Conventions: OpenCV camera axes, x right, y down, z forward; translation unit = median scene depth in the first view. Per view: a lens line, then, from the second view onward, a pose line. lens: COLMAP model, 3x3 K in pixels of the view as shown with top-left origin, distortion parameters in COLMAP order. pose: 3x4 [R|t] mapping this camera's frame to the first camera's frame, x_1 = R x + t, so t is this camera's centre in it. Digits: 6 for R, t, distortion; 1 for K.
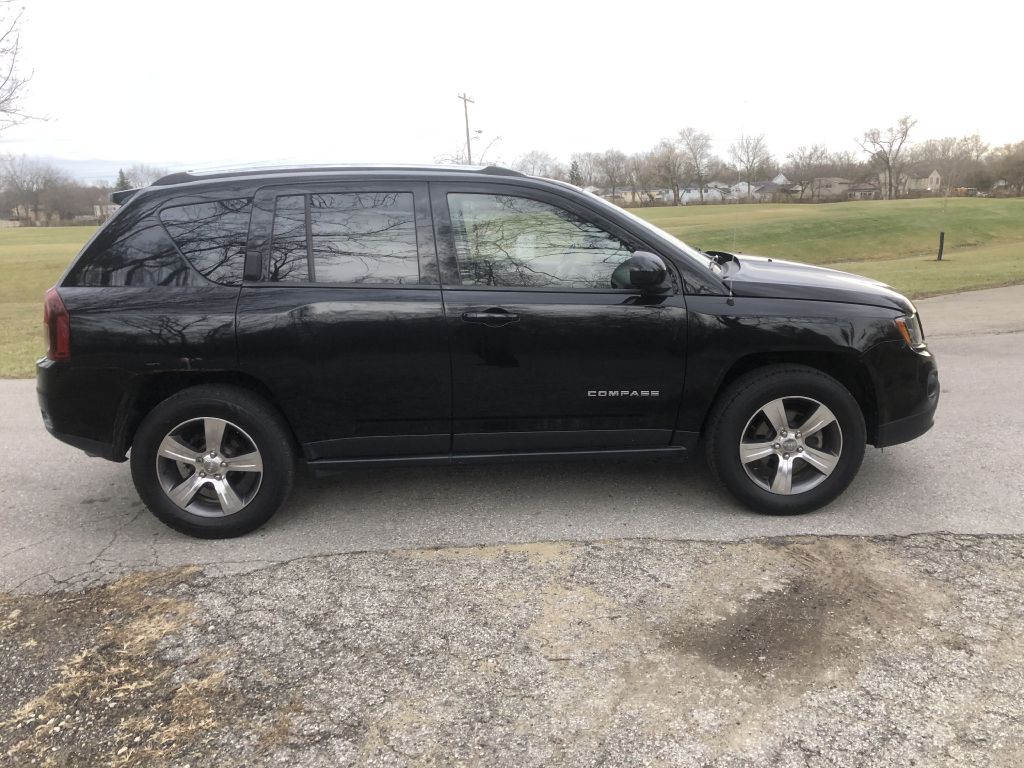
lens RADIAL K [[833.1, 0, 507.9], [0, 833.1, 385.7], [0, 0, 1]] dist [0.017886, 0.000619]
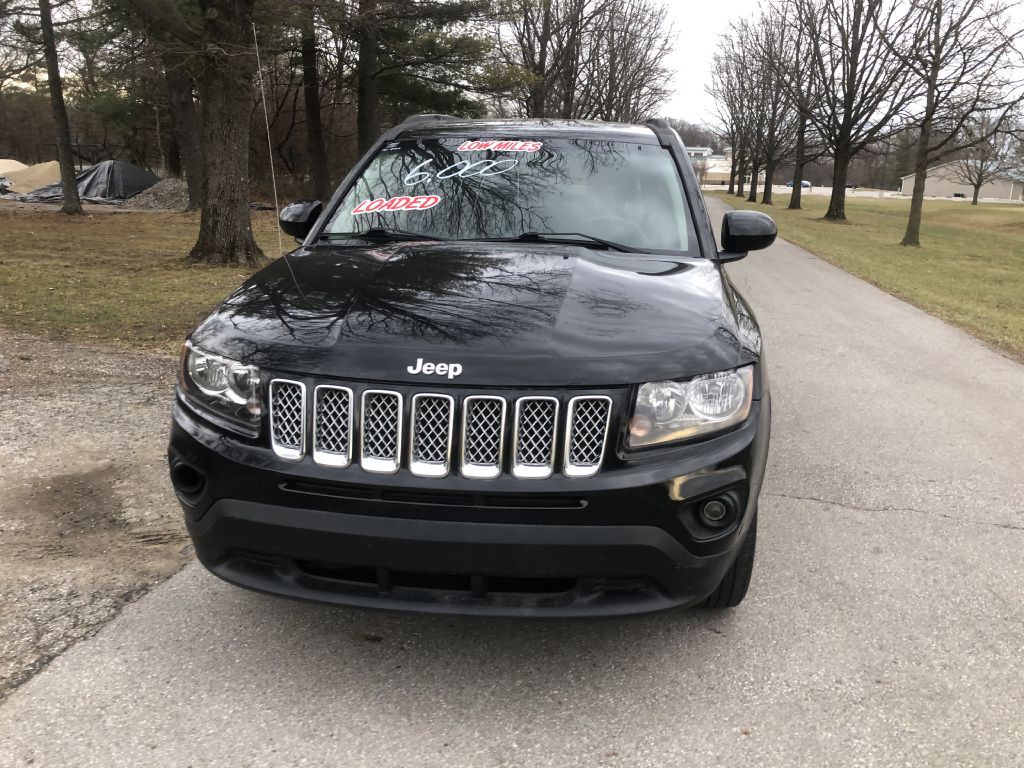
lens RADIAL K [[833.1, 0, 527.8], [0, 833.1, 374.1], [0, 0, 1]] dist [0.017886, 0.000619]
pose [[-0.140310, 0.259585, -0.955473, 1.055371], [-0.240520, 0.927176, 0.287218, -0.302784], [0.960449, 0.270110, -0.067657, 1.311423]]
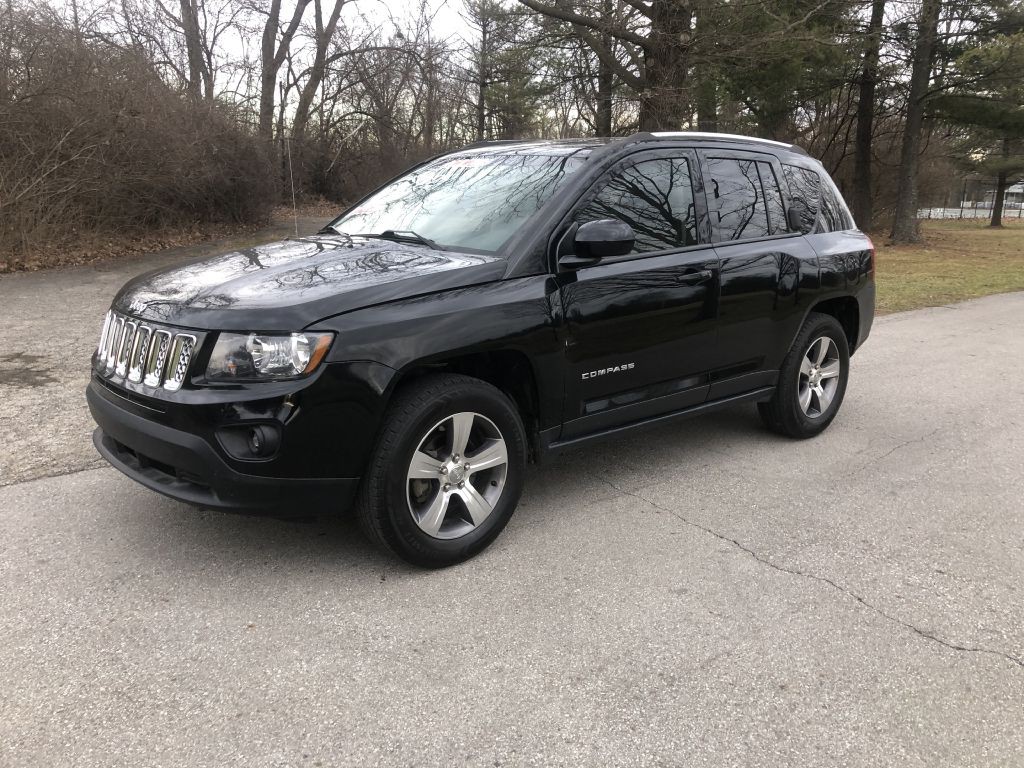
lens RADIAL K [[833.1, 0, 505.4], [0, 833.1, 375.2], [0, 0, 1]] dist [0.017886, 0.000619]
pose [[-0.757469, 0.157846, -0.633502, 0.804231], [-0.134496, 0.911793, 0.388001, -0.434743], [0.638867, 0.379102, -0.669425, 1.996036]]
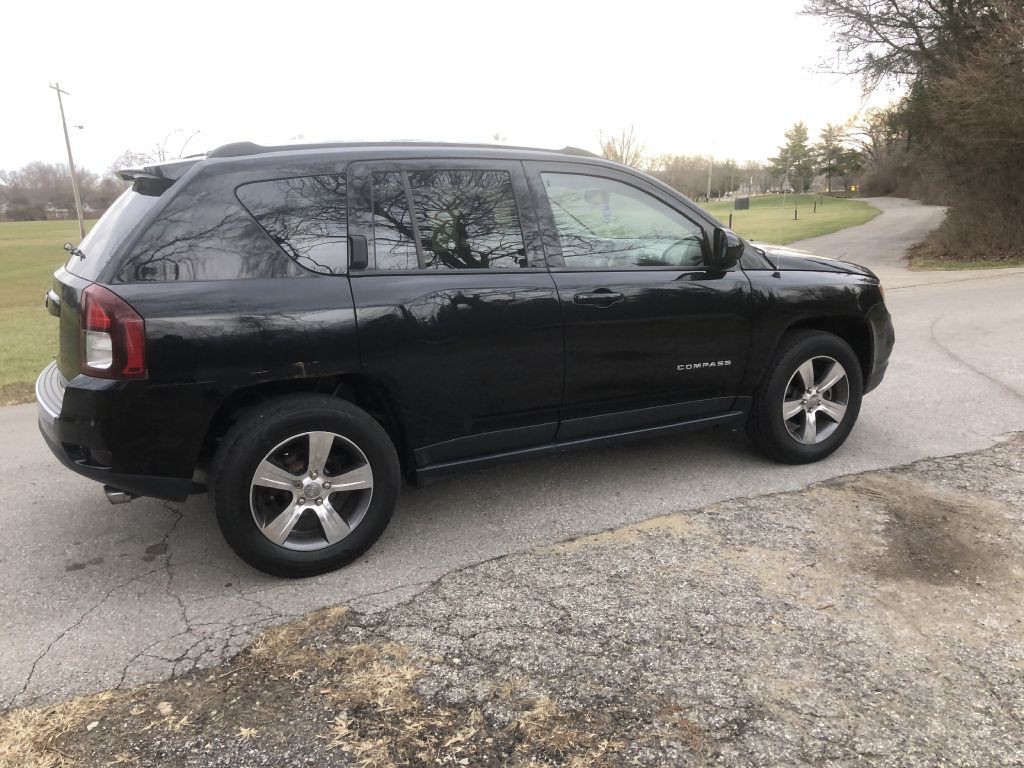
lens RADIAL K [[833.1, 0, 503.9], [0, 833.1, 383.4], [0, 0, 1]] dist [0.017886, 0.000619]
pose [[0.902375, -0.087472, 0.421982, -0.537381], [0.091733, 0.995731, 0.010241, -0.001913], [-0.421076, 0.029469, 0.906547, 0.150502]]
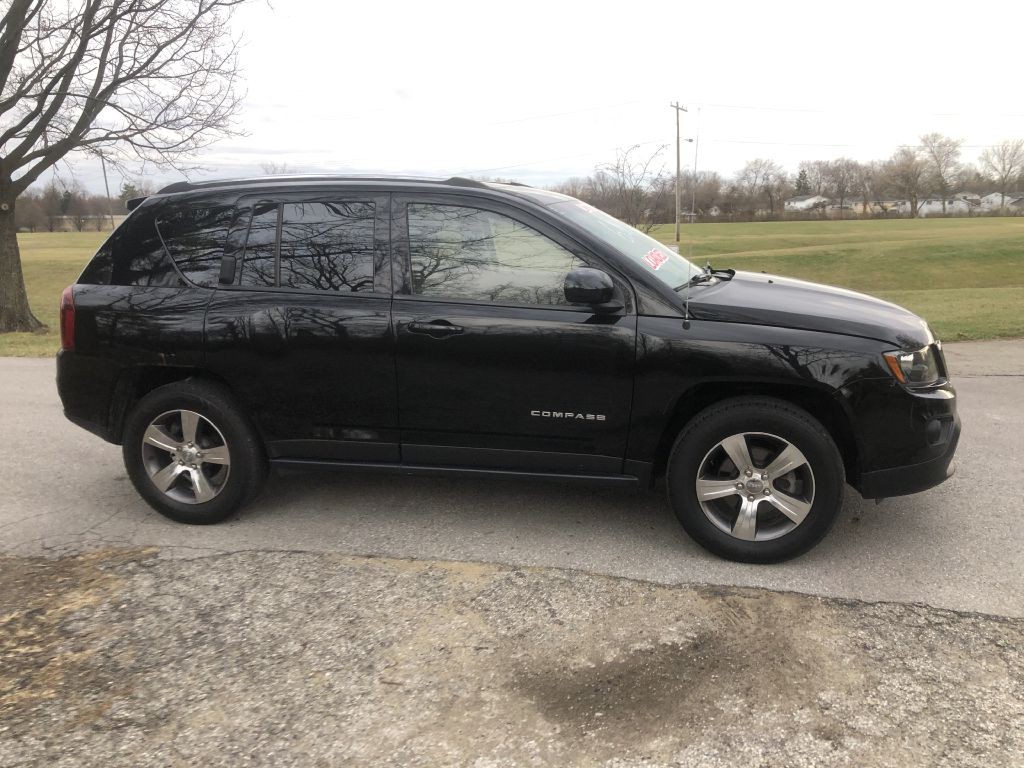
lens RADIAL K [[833.1, 0, 509.9], [0, 833.1, 384.4], [0, 0, 1]] dist [0.017886, 0.000619]
pose [[0.968539, 0.062882, -0.240785, 0.300871], [-0.065688, 0.997834, -0.003639, -0.018561], [0.240034, 0.019341, 0.970572, 0.059777]]
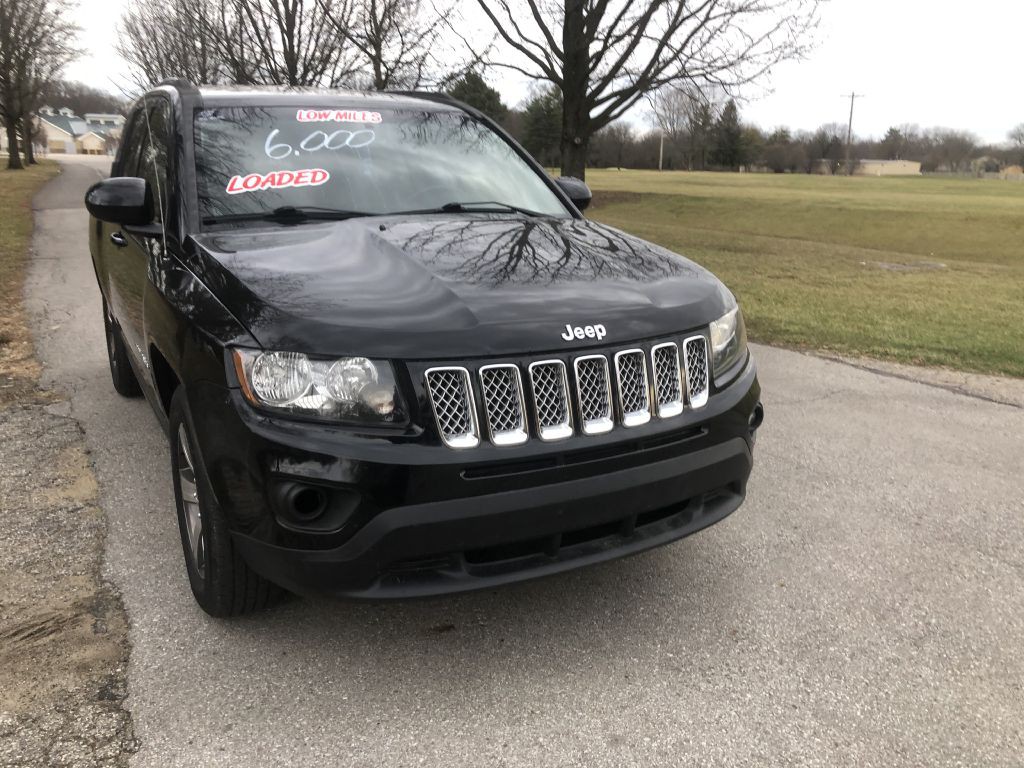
lens RADIAL K [[833.1, 0, 514.7], [0, 833.1, 382.6], [0, 0, 1]] dist [0.017886, 0.000619]
pose [[0.474331, 0.267524, -0.838714, 1.008741], [-0.225925, 0.957793, 0.177736, -0.194622], [0.850863, 0.105181, 0.514751, 0.891608]]
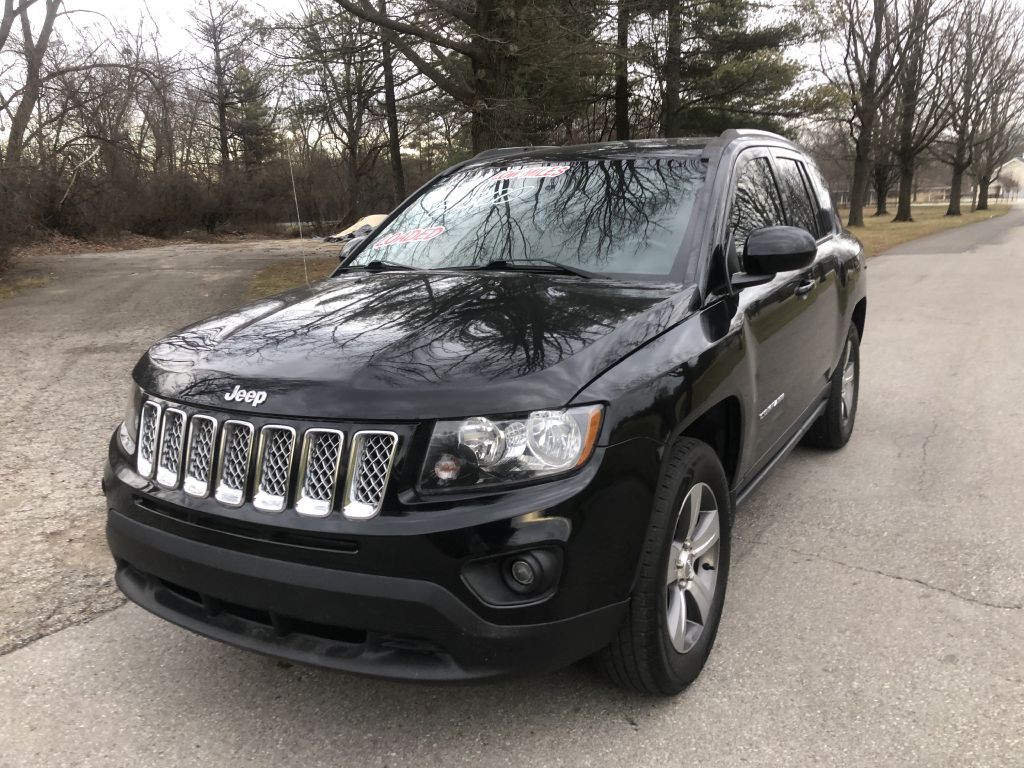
lens RADIAL K [[833.1, 0, 512.0], [0, 833.1, 378.6], [0, 0, 1]] dist [0.017886, 0.000619]
pose [[-0.525018, 0.216627, -0.823061, 0.896285], [-0.135577, 0.933429, 0.332158, -0.347159], [0.840223, 0.285977, -0.460698, 1.600414]]
